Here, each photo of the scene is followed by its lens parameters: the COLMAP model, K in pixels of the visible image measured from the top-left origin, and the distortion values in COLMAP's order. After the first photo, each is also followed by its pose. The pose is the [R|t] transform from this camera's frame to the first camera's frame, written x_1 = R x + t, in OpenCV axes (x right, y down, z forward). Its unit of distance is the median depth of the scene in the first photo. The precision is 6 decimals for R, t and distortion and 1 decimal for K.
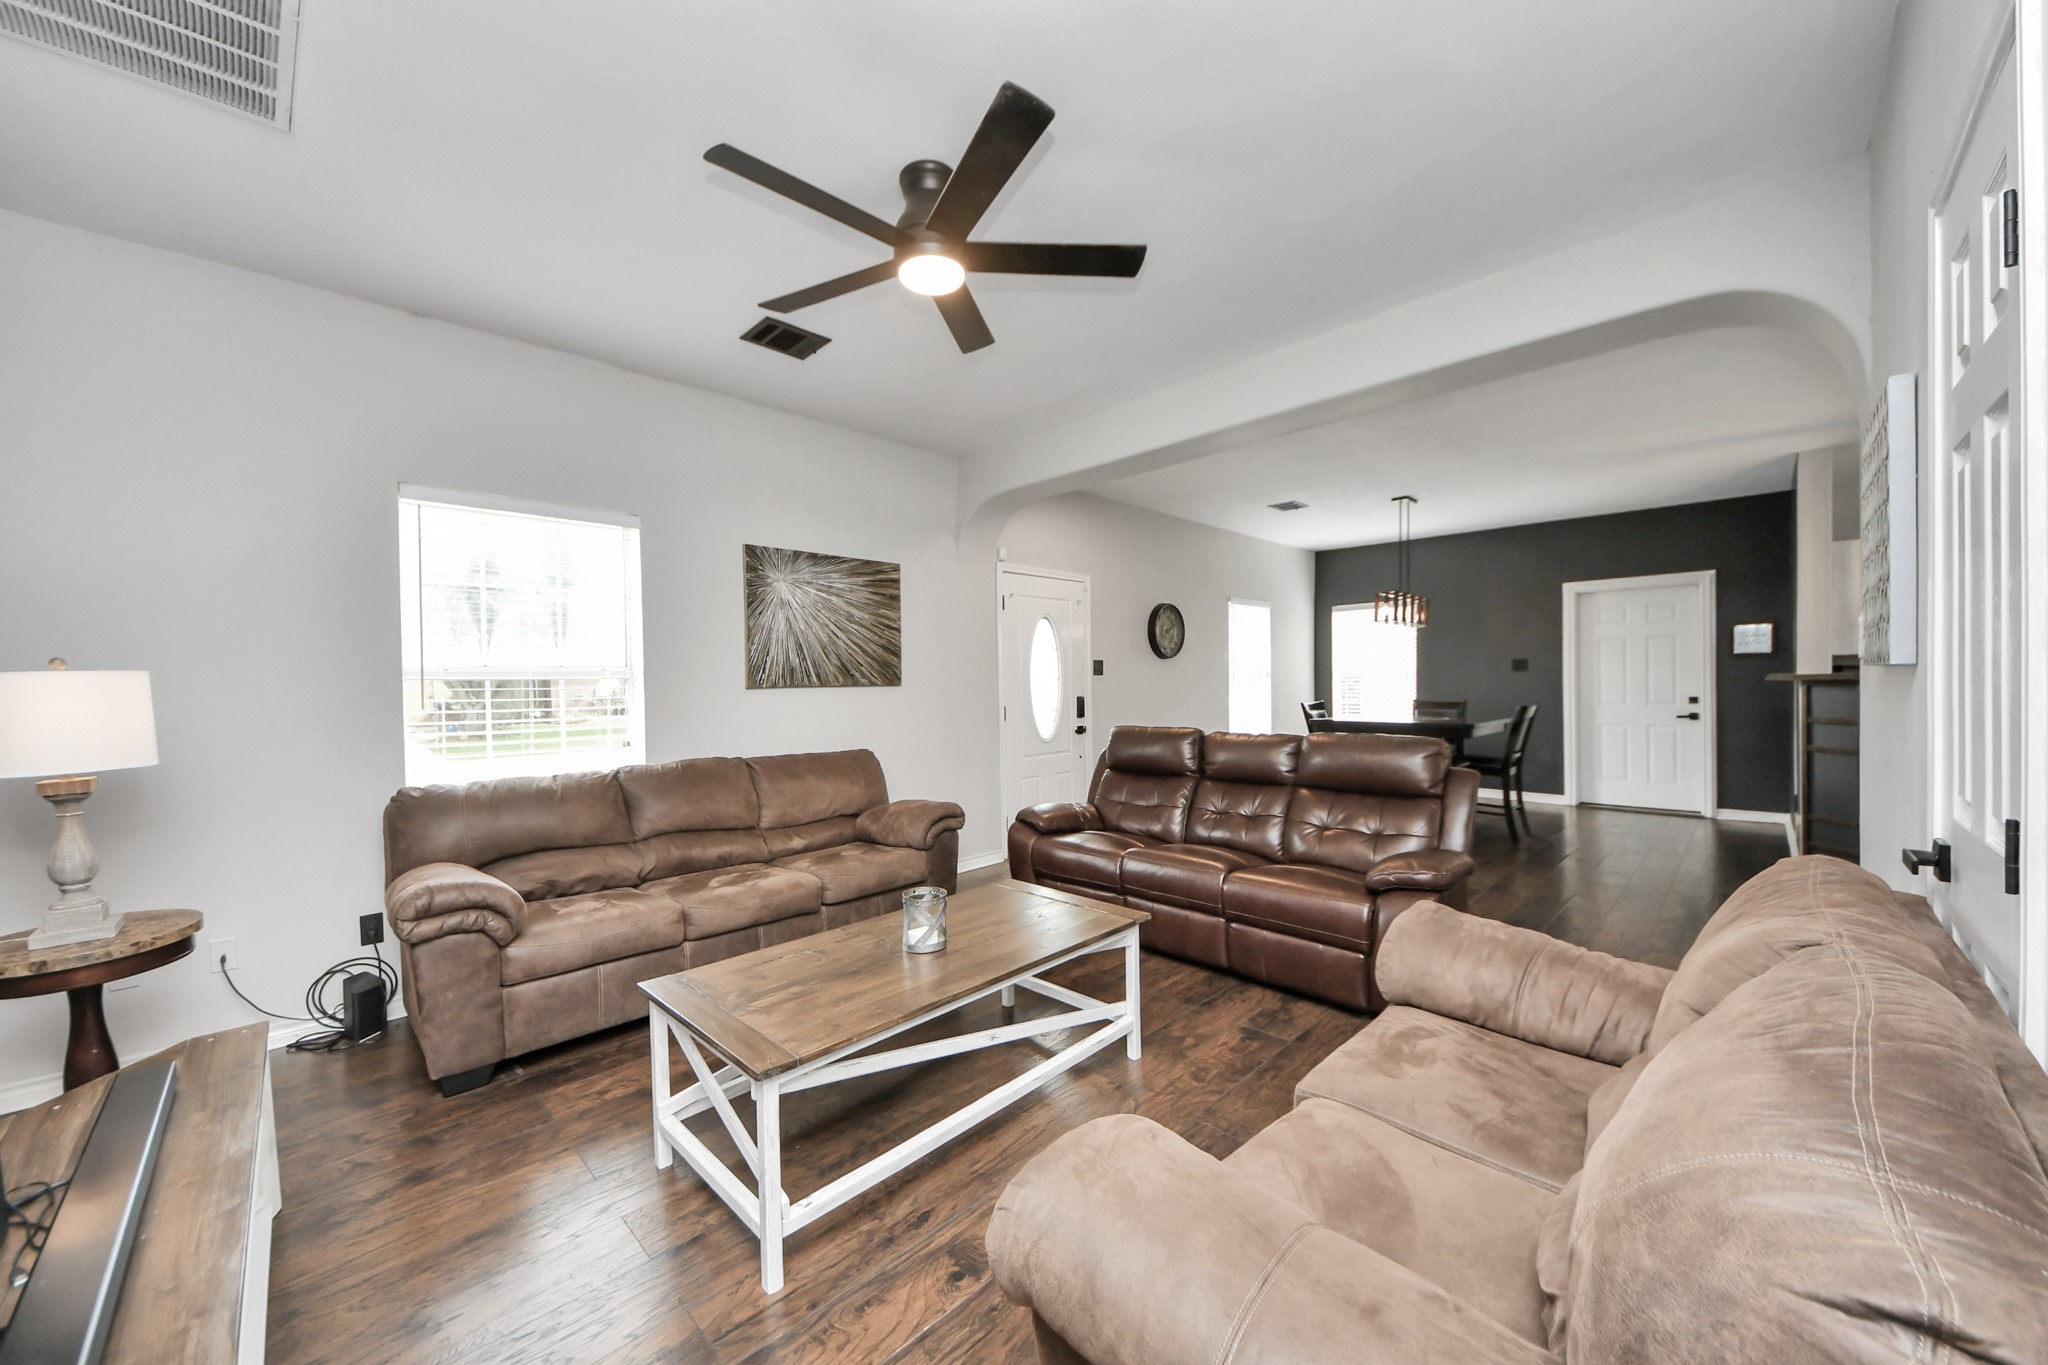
lens RADIAL K [[712.3, 0, 1018.0], [0, 712.3, 685.9], [0, 0, 1]] dist [-0.000567, -0.006222]
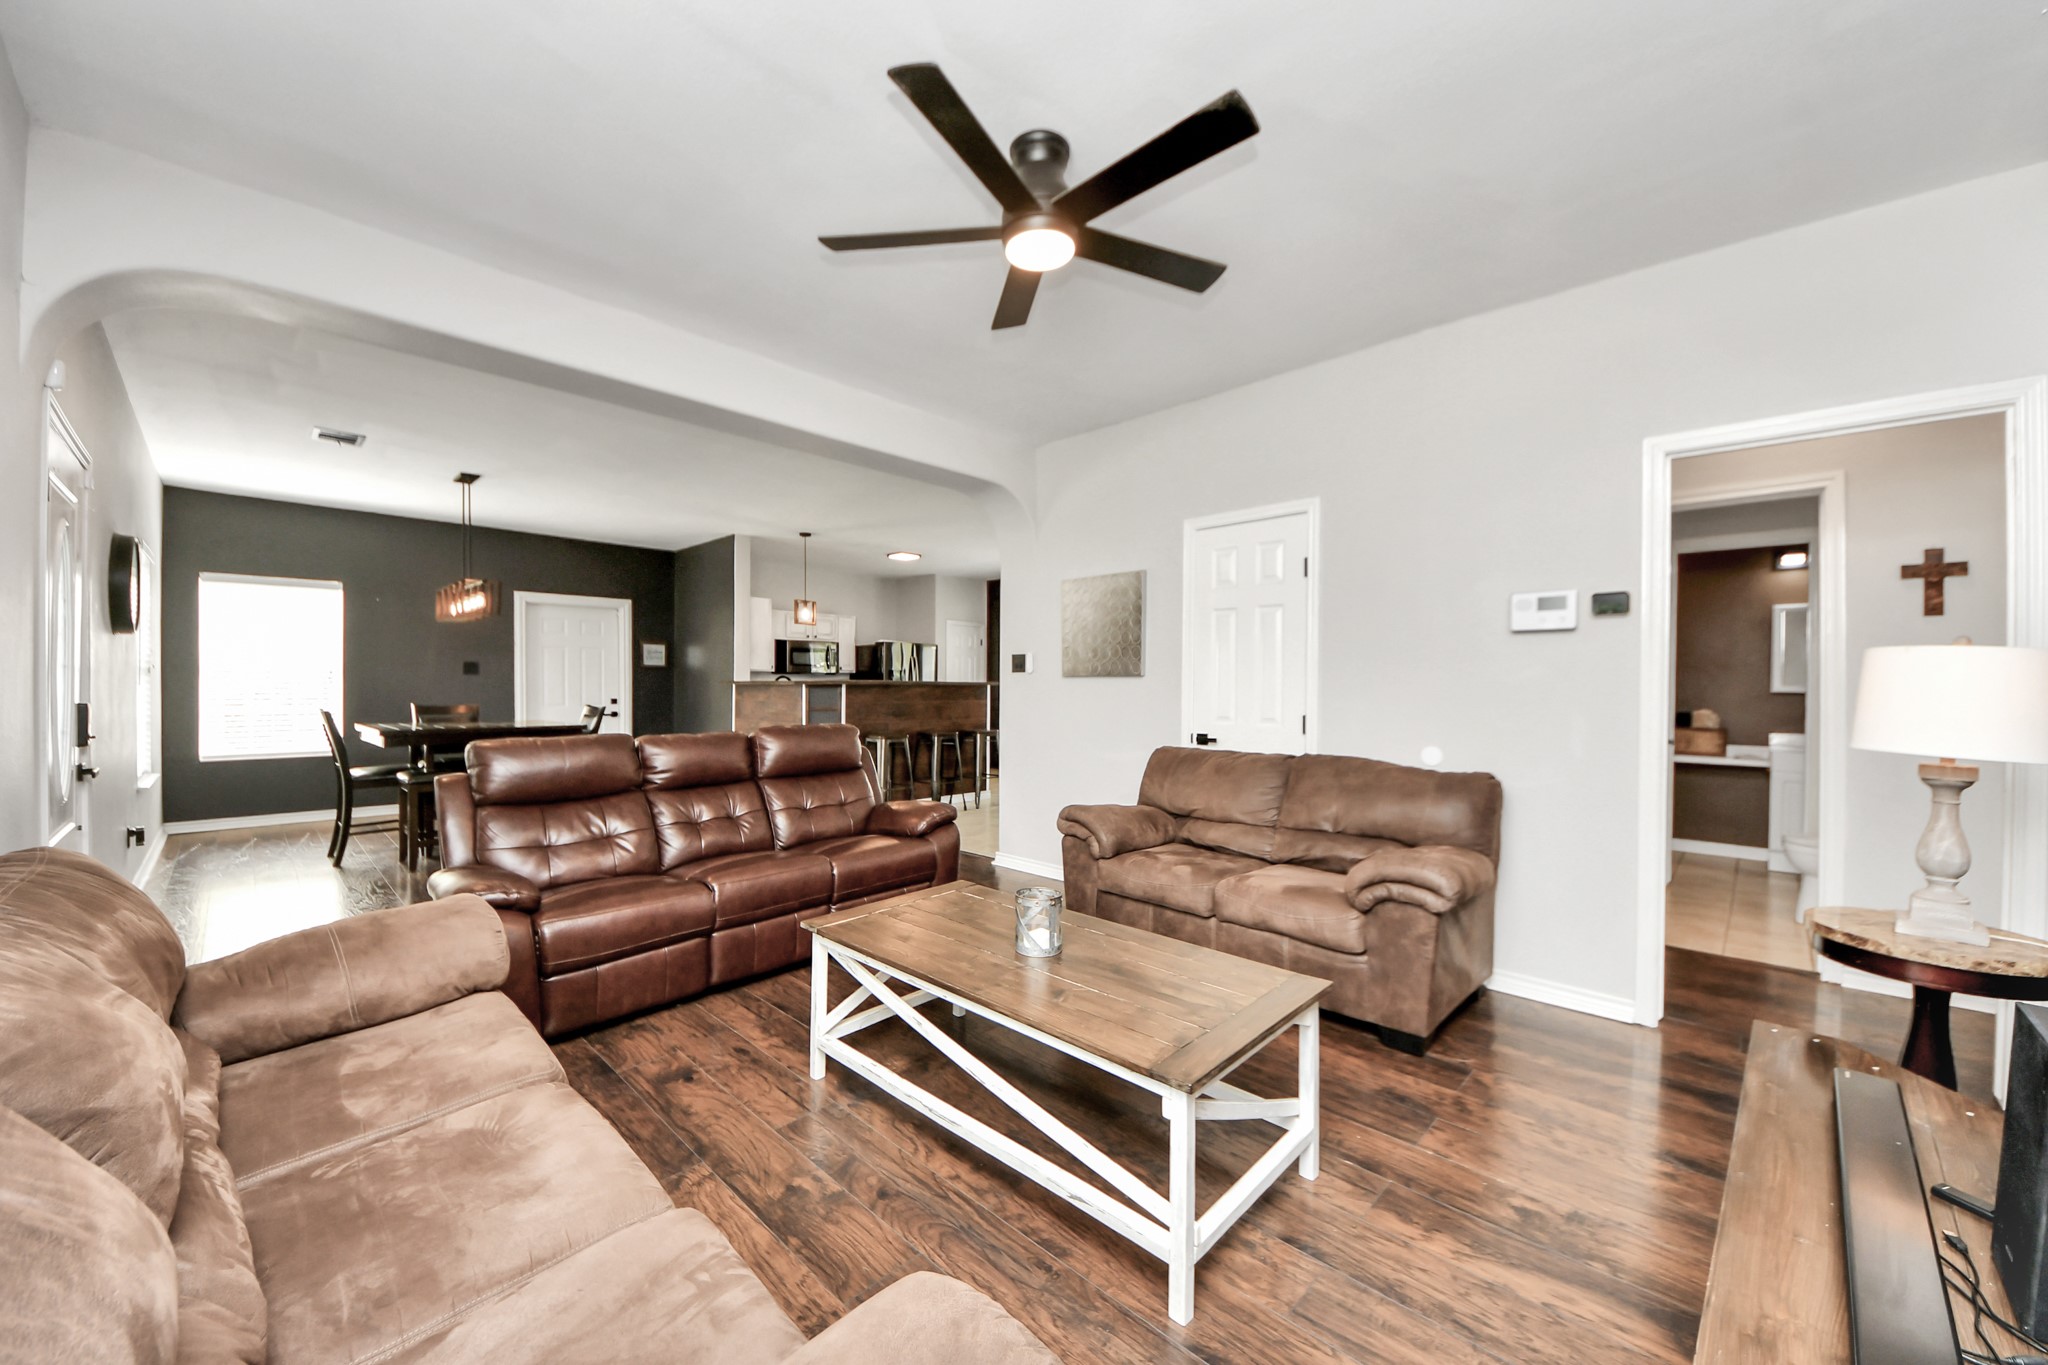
lens RADIAL K [[749.1, 0, 1003.6], [0, 749.1, 687.3], [0, 0, 1]] dist [-0.002001, -0.000346]
pose [[-0.025759, 0.006206, 0.999649, -0.542768], [0.003440, 0.999975, -0.006120, 0.008785], [-0.999662, 0.003281, -0.025779, 0.517524]]
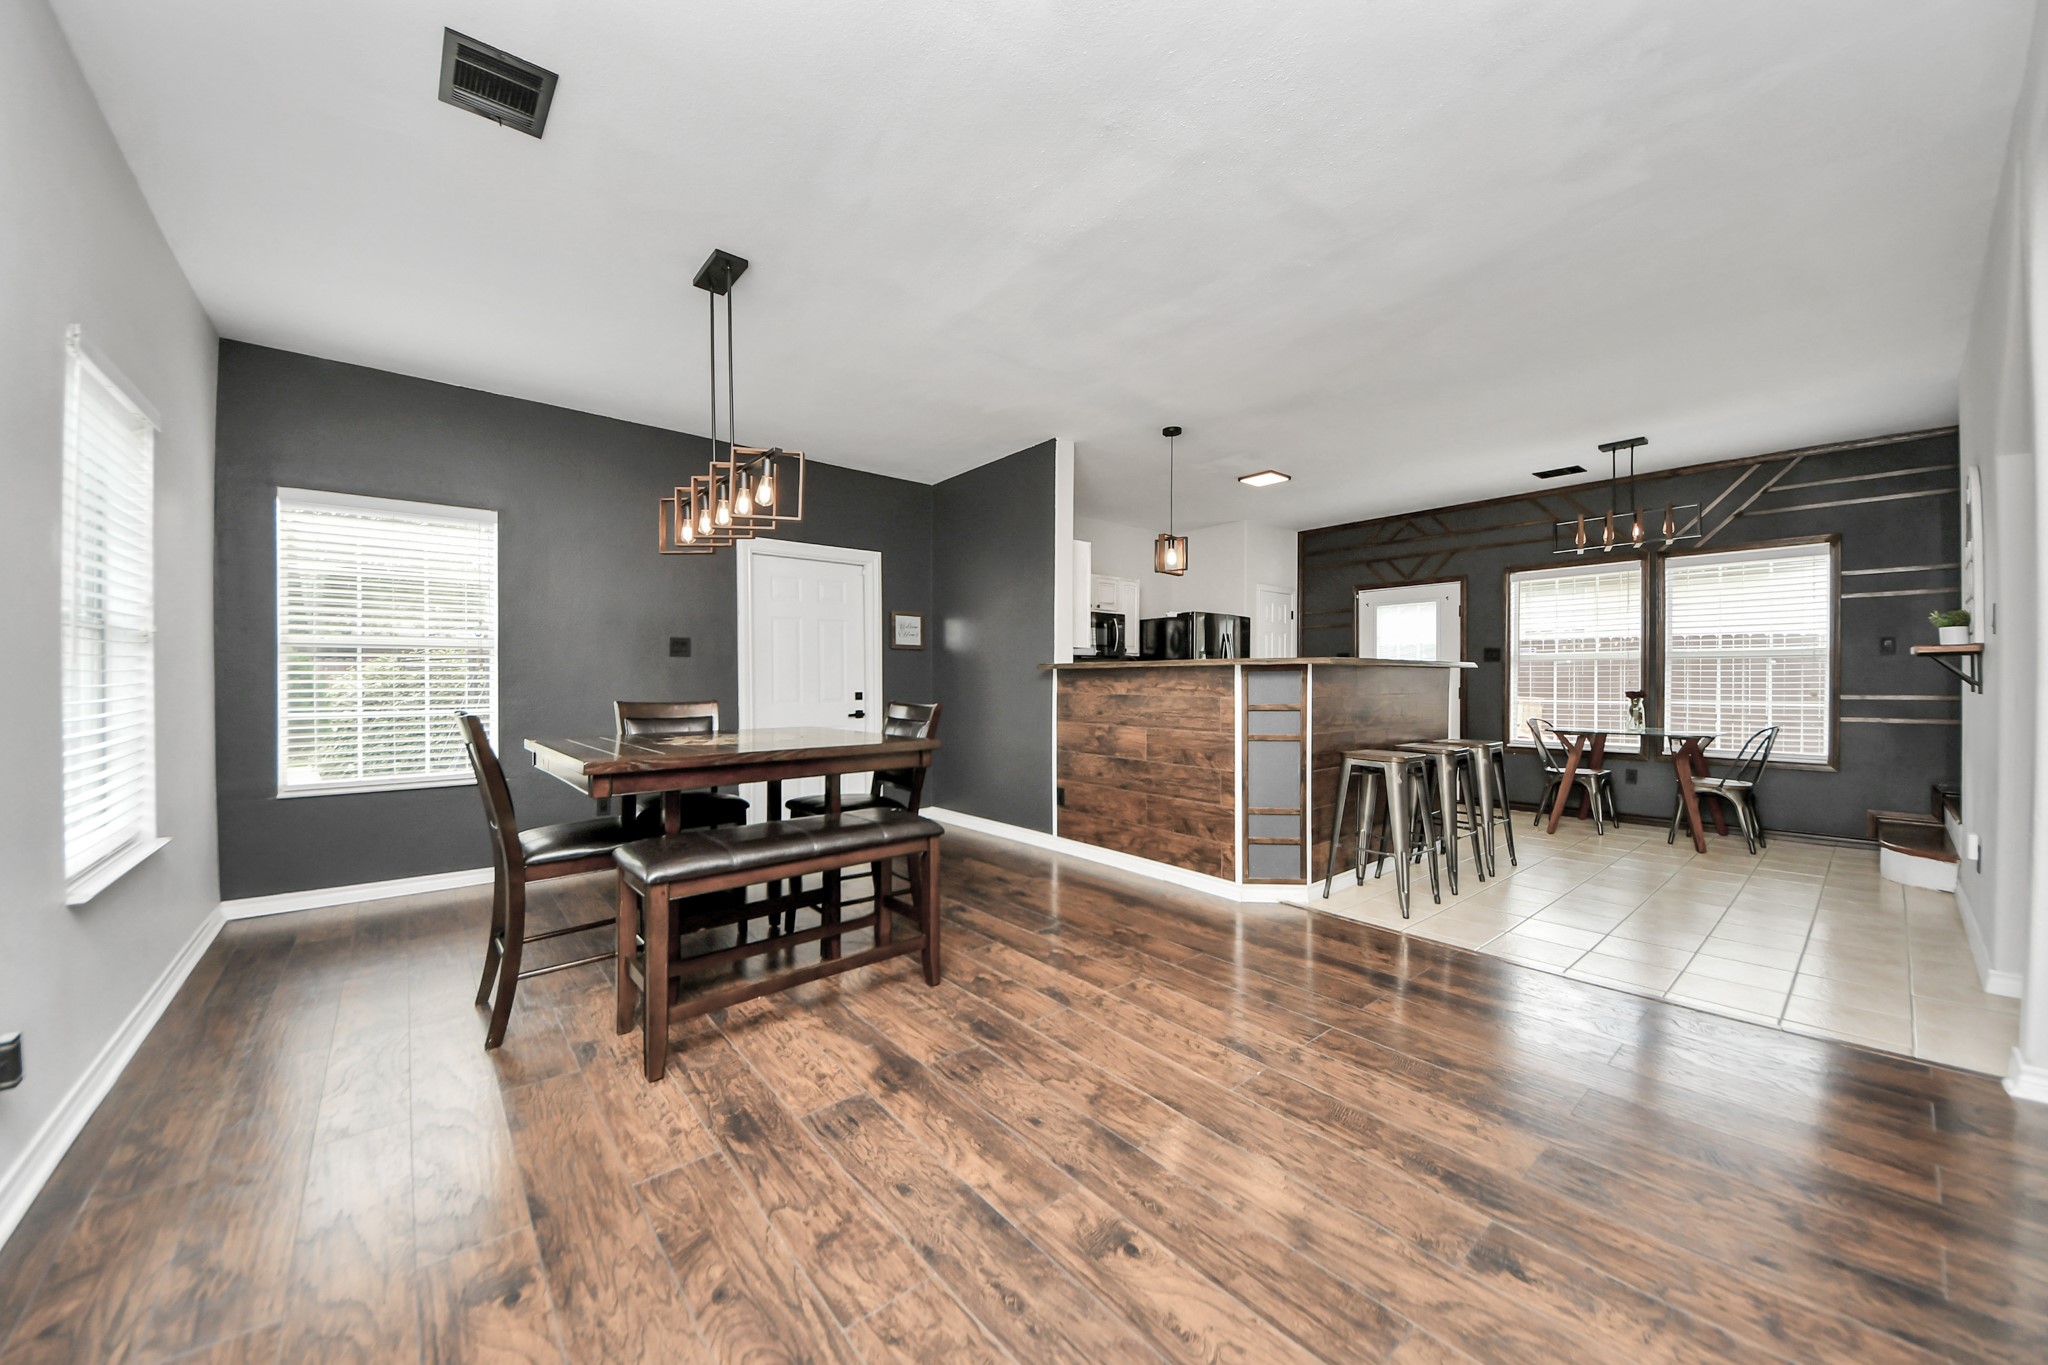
lens RADIAL K [[719.0, 0, 1019.4], [0, 719.0, 685.7], [0, 0, 1]] dist [0.035523, -0.021783]
pose [[0.073675, 0.005232, 0.997269, 0.119679], [0.009559, 0.999937, -0.005953, 0.021159], [-0.997237, 0.009972, 0.073620, 1.077967]]
